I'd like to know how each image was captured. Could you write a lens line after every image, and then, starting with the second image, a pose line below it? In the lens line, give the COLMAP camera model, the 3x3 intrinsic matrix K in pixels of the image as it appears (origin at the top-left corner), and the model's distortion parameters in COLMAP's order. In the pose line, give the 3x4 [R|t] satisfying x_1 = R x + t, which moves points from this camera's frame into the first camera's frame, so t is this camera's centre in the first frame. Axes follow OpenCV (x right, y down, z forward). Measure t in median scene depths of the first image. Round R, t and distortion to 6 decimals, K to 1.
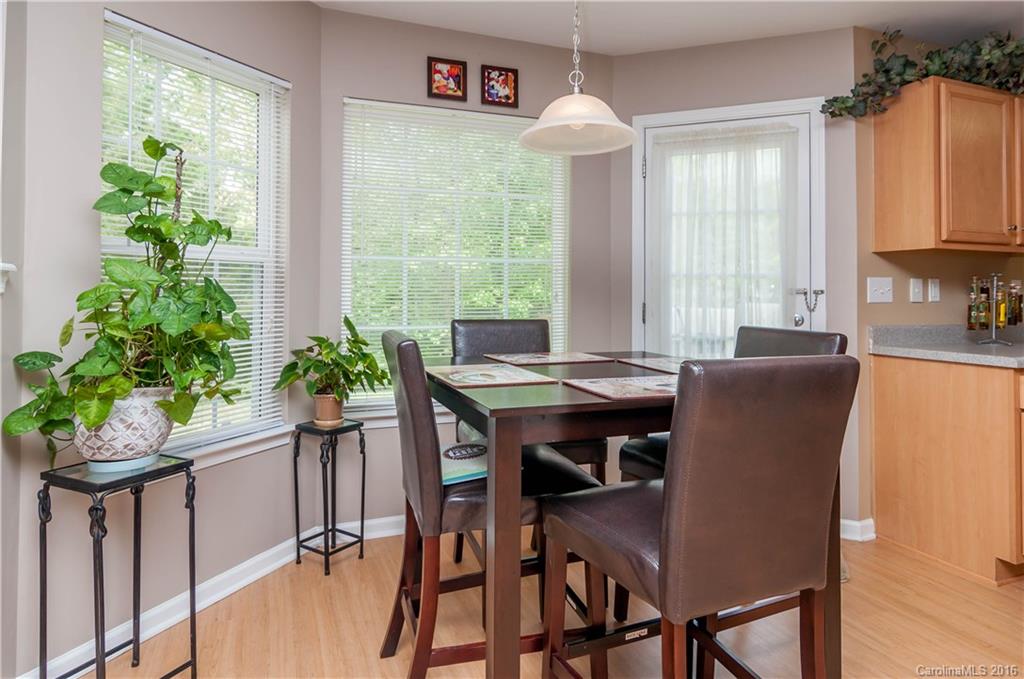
lens RADIAL K [[619.0, 0, 514.9], [0, 619.0, 283.9], [0, 0, 1]] dist [-0.004050, -0.000590]
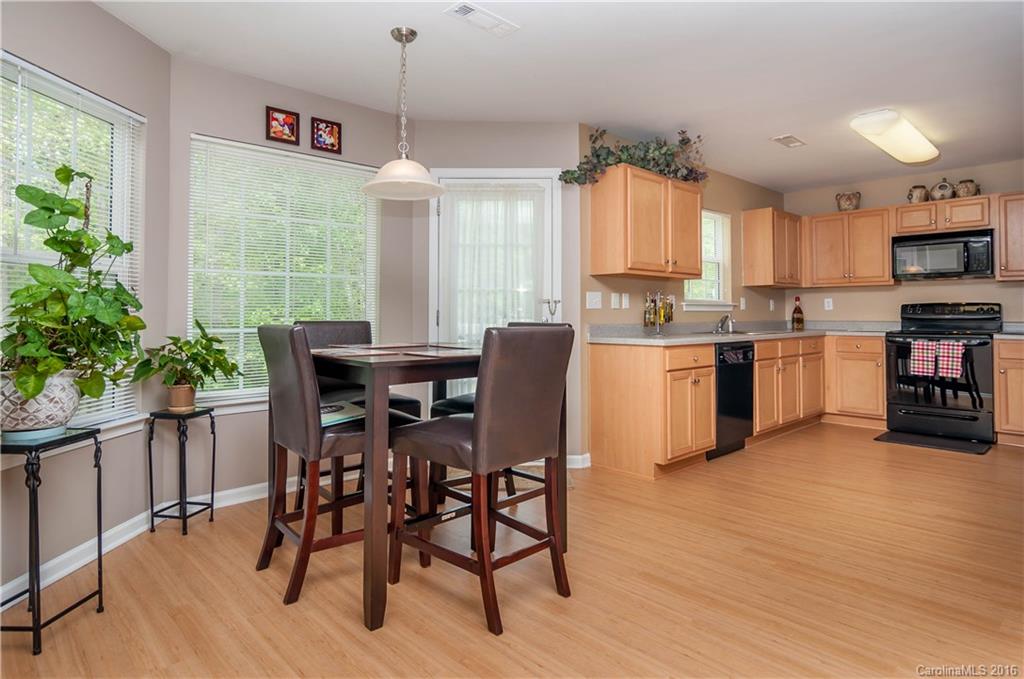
lens RADIAL K [[571.8, 0, 511.5], [0, 571.8, 309.8], [0, 0, 1]] dist [0.001578, 0.000303]
pose [[0.931550, -0.001249, 0.363611, -0.108395], [-0.002426, 0.999950, 0.009651, 0.021365], [-0.363605, -0.009872, 0.931501, -0.237558]]
